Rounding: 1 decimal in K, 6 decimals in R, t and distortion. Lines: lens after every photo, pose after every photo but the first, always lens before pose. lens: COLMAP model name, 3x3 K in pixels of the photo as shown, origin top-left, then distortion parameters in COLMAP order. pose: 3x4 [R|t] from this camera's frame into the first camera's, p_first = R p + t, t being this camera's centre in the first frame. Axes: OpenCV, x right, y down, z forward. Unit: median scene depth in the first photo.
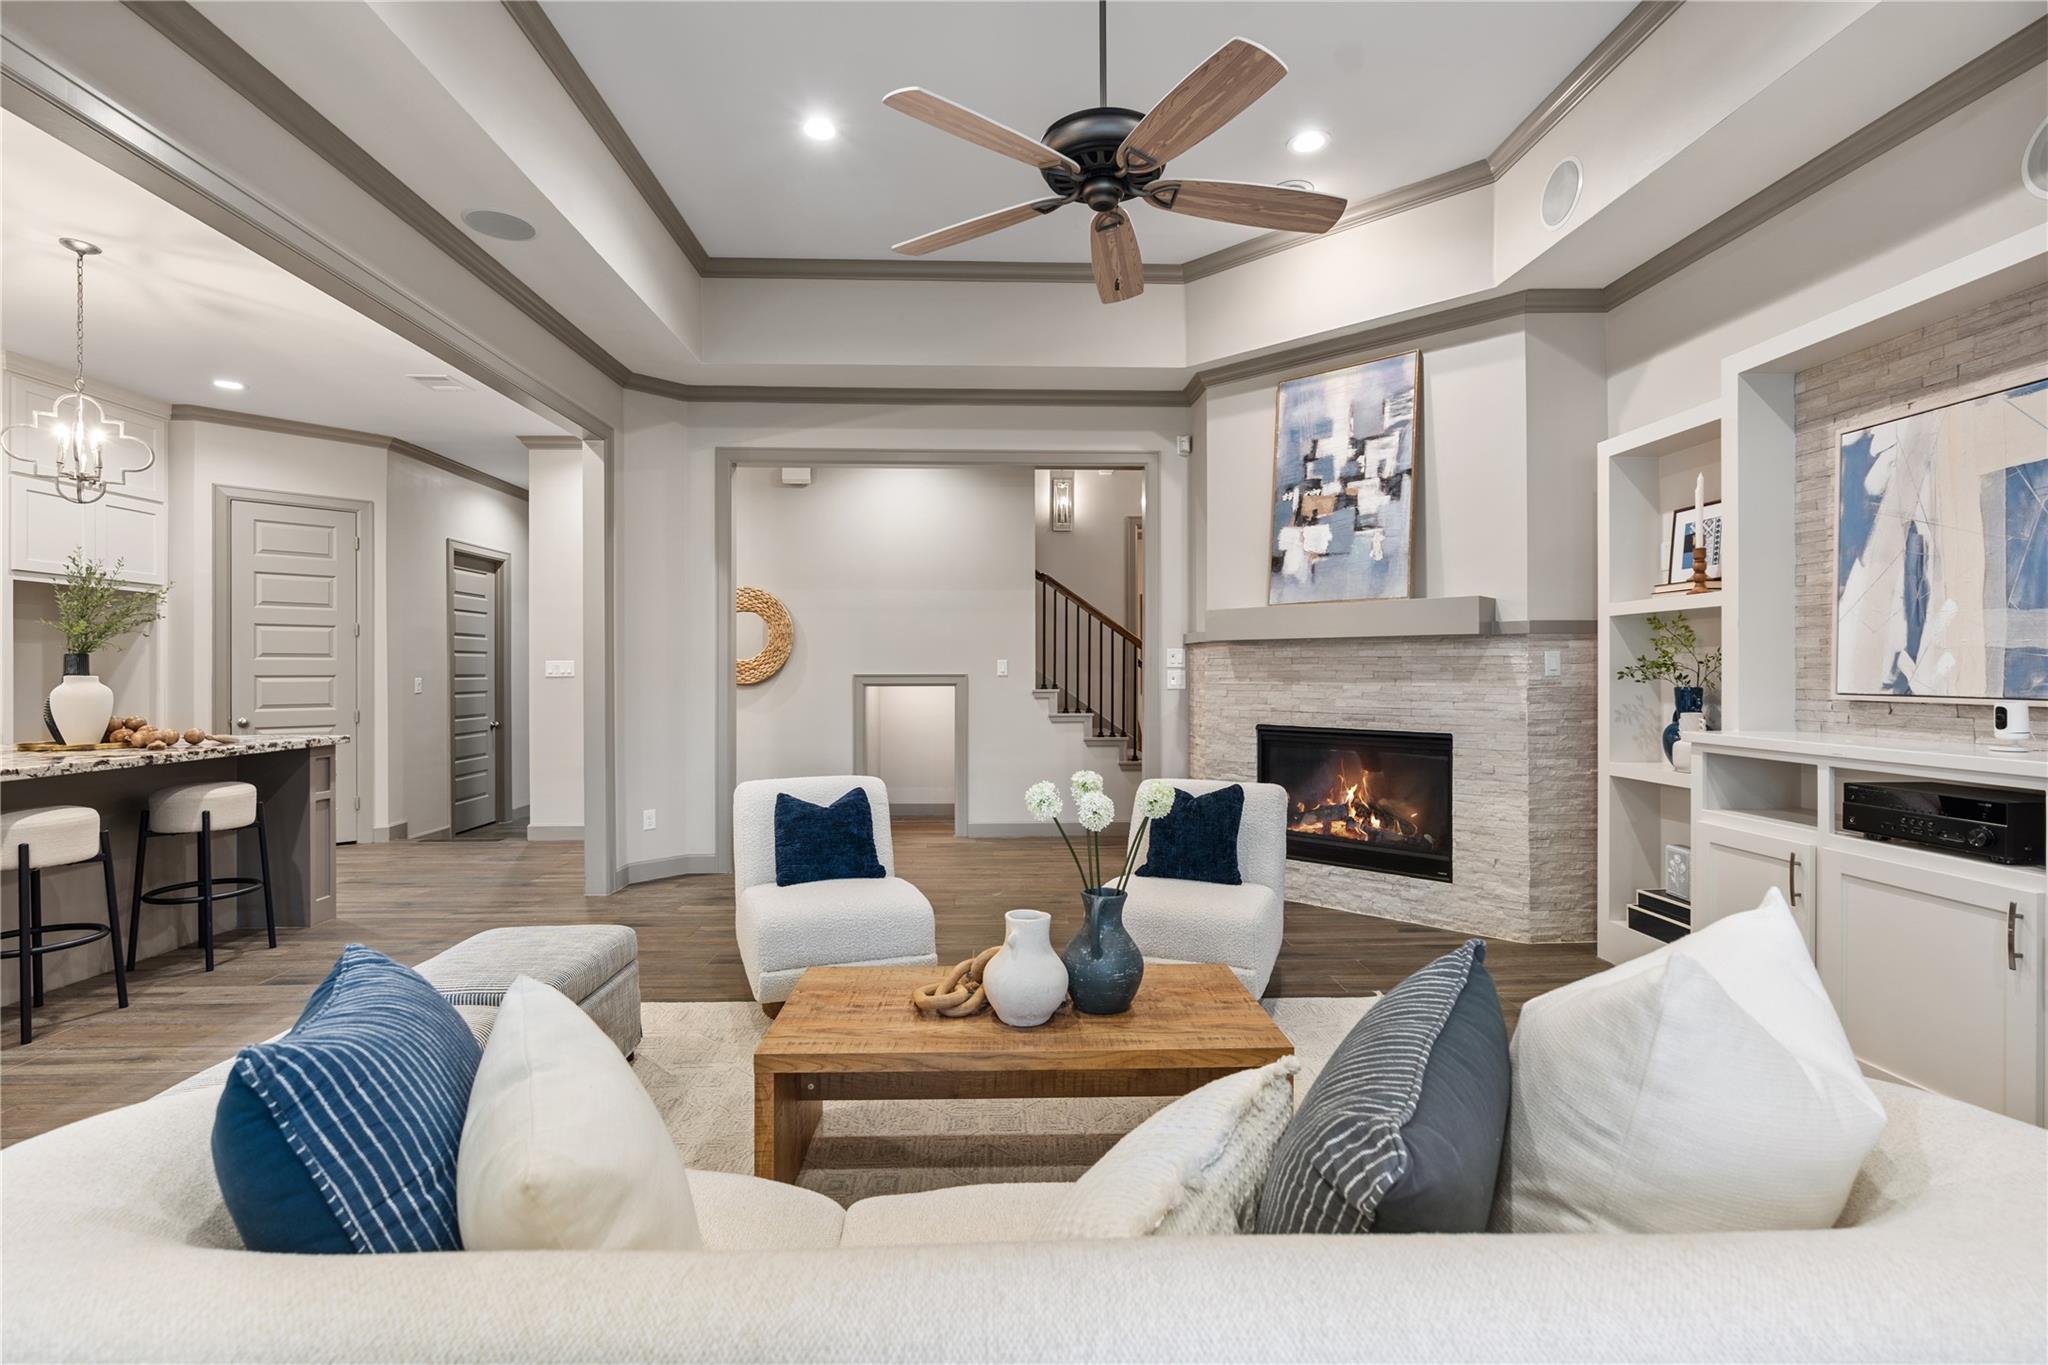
lens RADIAL K [[915.7, 0, 1024.0], [0, 915.7, 675.9], [0, 0, 1]] dist [-0.004583, 0.000684]
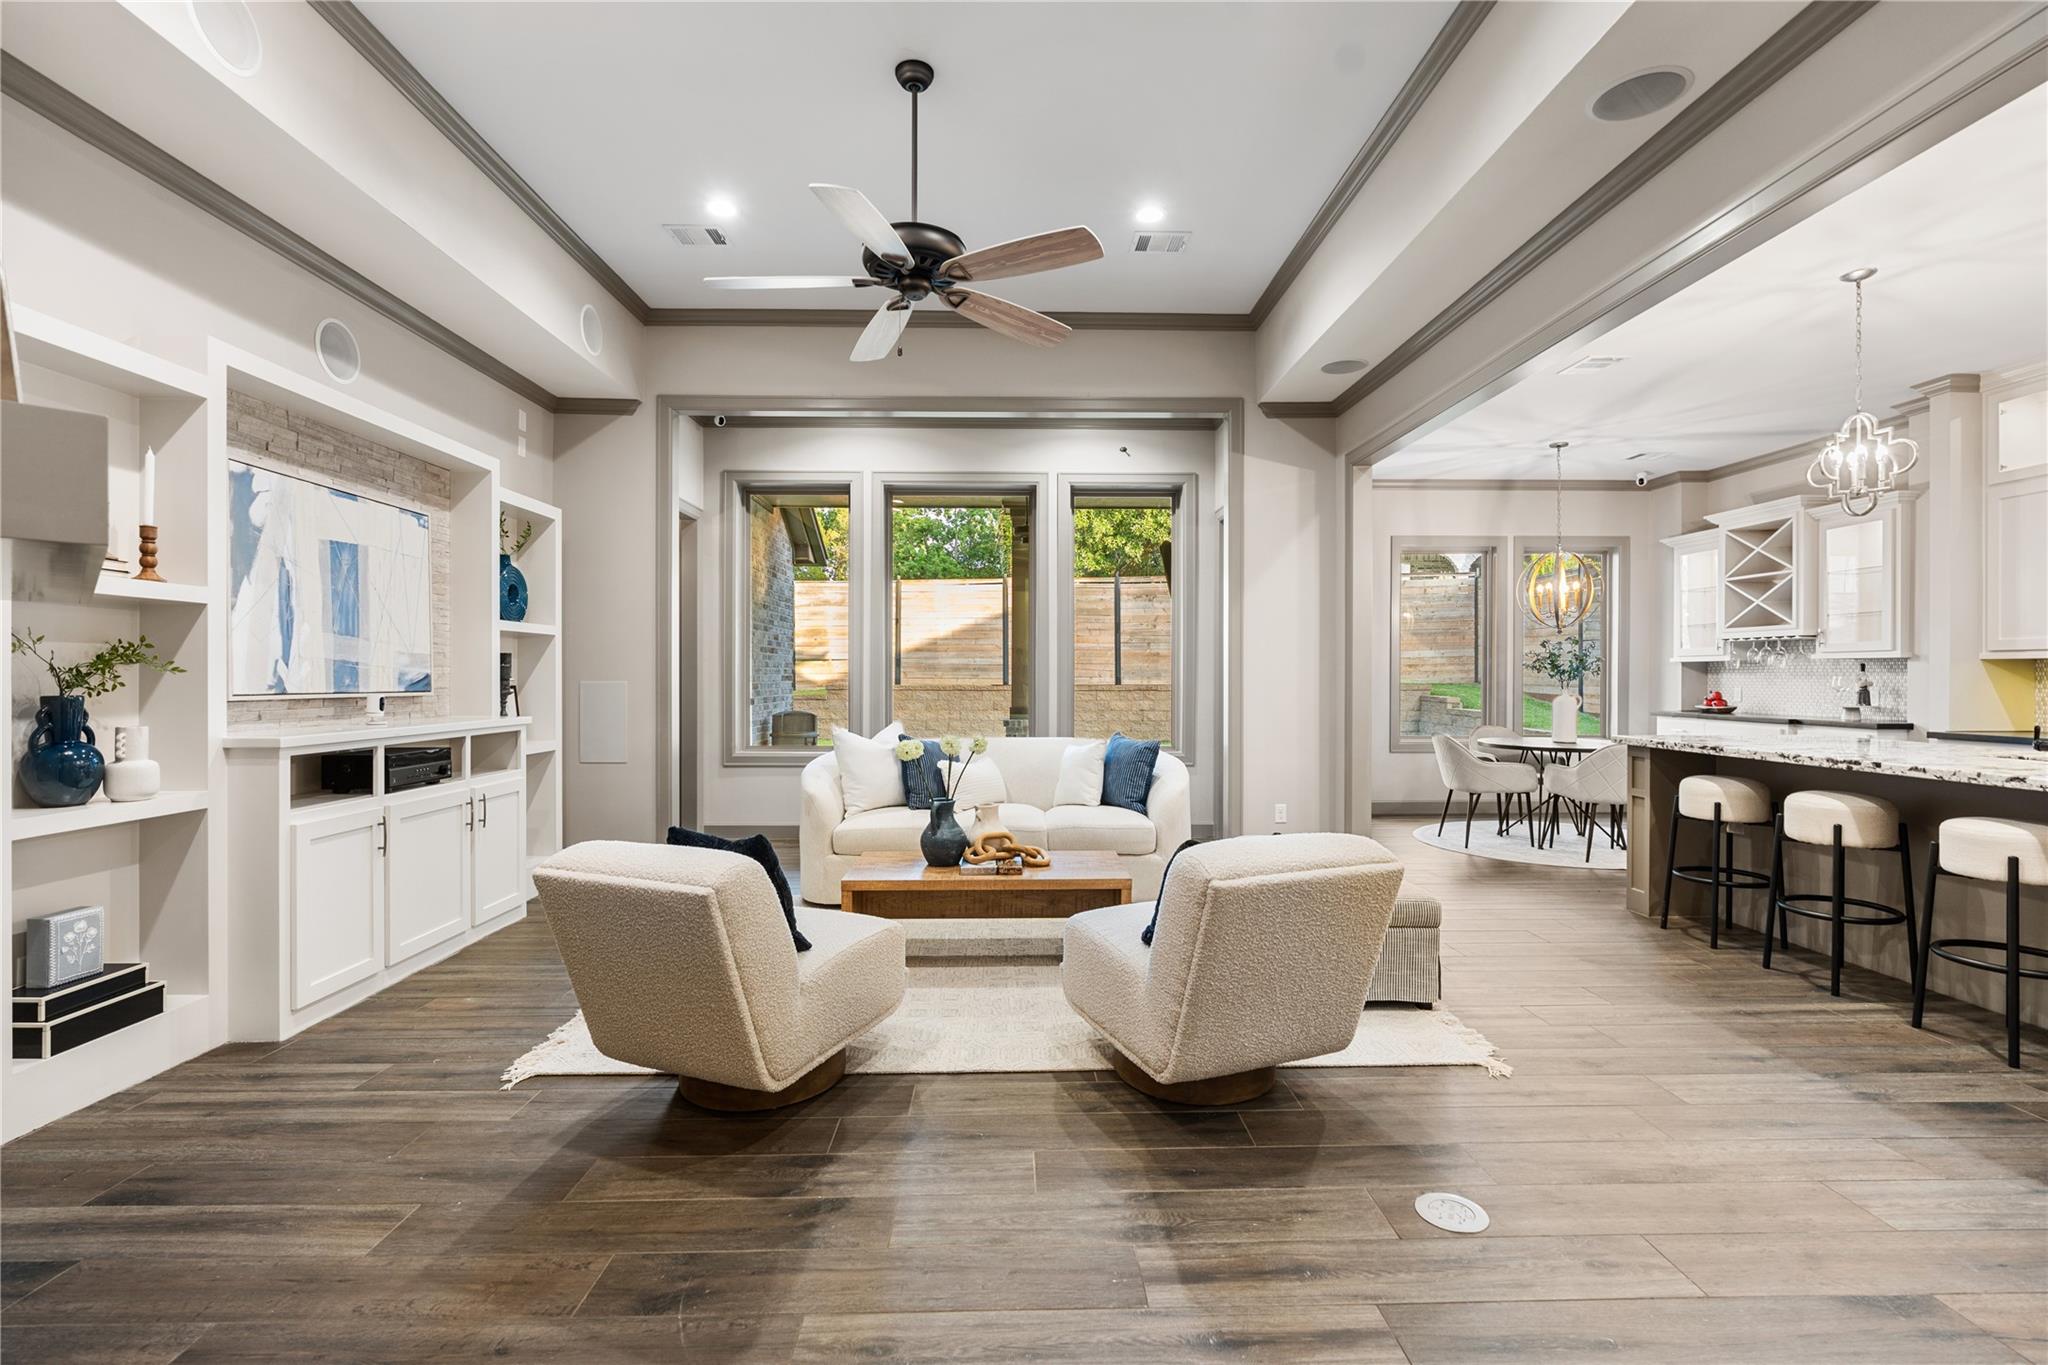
lens RADIAL K [[915.7, 0, 1024.0], [0, 915.7, 675.9], [0, 0, 1]] dist [-0.004583, 0.000684]
pose [[-0.999787, -0.000251, 0.020657, -0.054152], [-0.000192, 0.999996, 0.002822, -0.004766], [-0.020658, 0.002817, -0.999783, 1.391329]]
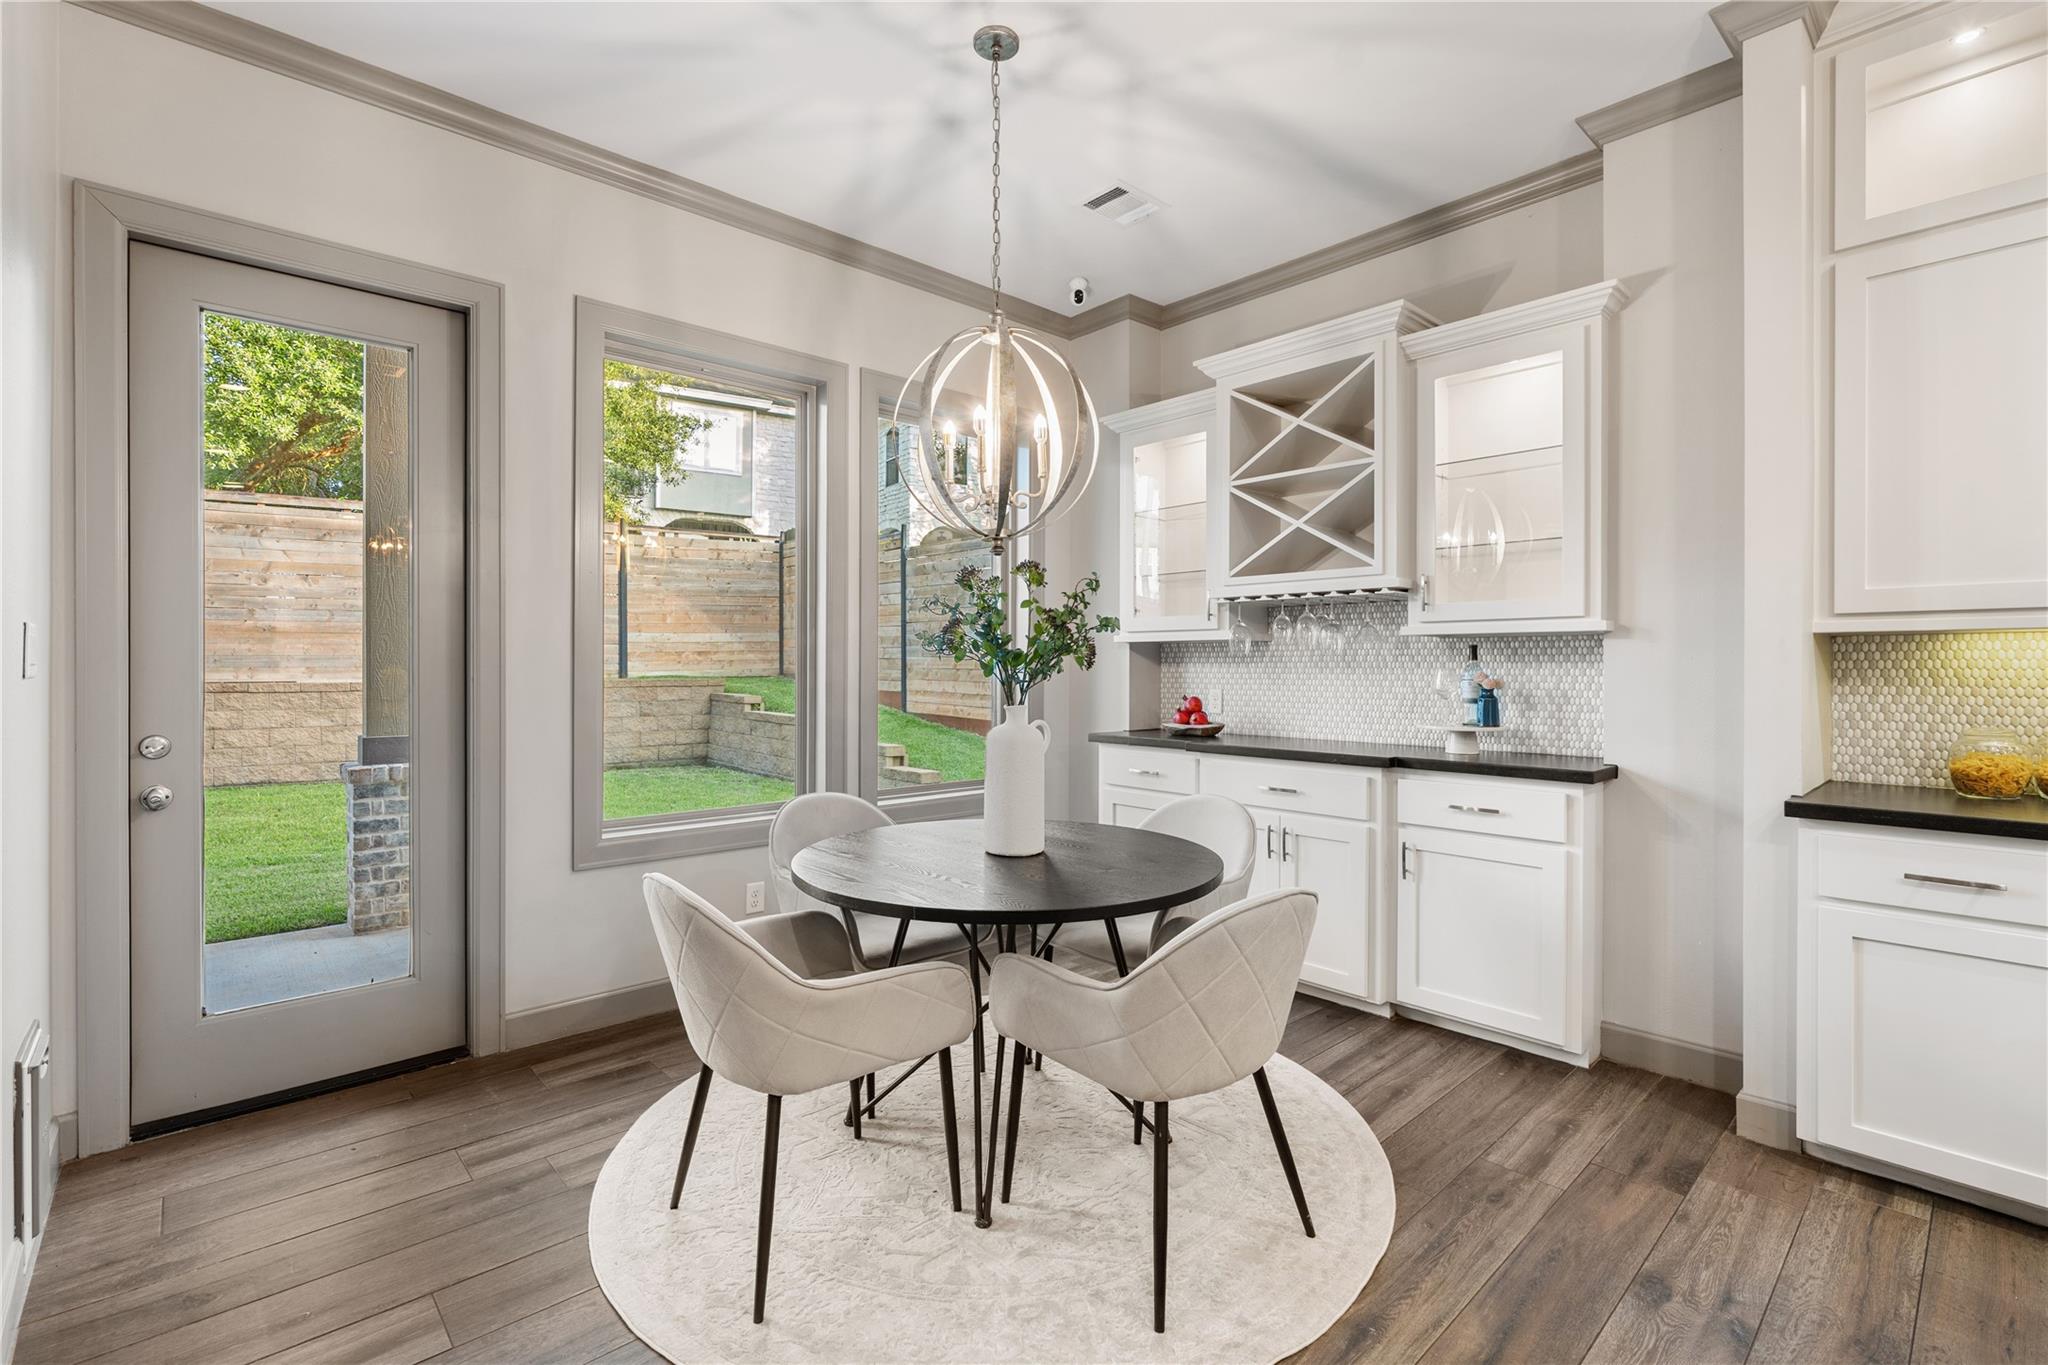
lens RADIAL K [[915.7, 0, 1024.0], [0, 915.7, 675.9], [0, 0, 1]] dist [-0.004583, 0.000684]
pose [[-0.765208, 0.005659, -0.643758, -0.562910], [-0.003030, 0.999919, 0.012391, -0.003191], [0.643776, 0.011432, -0.765129, 0.294774]]
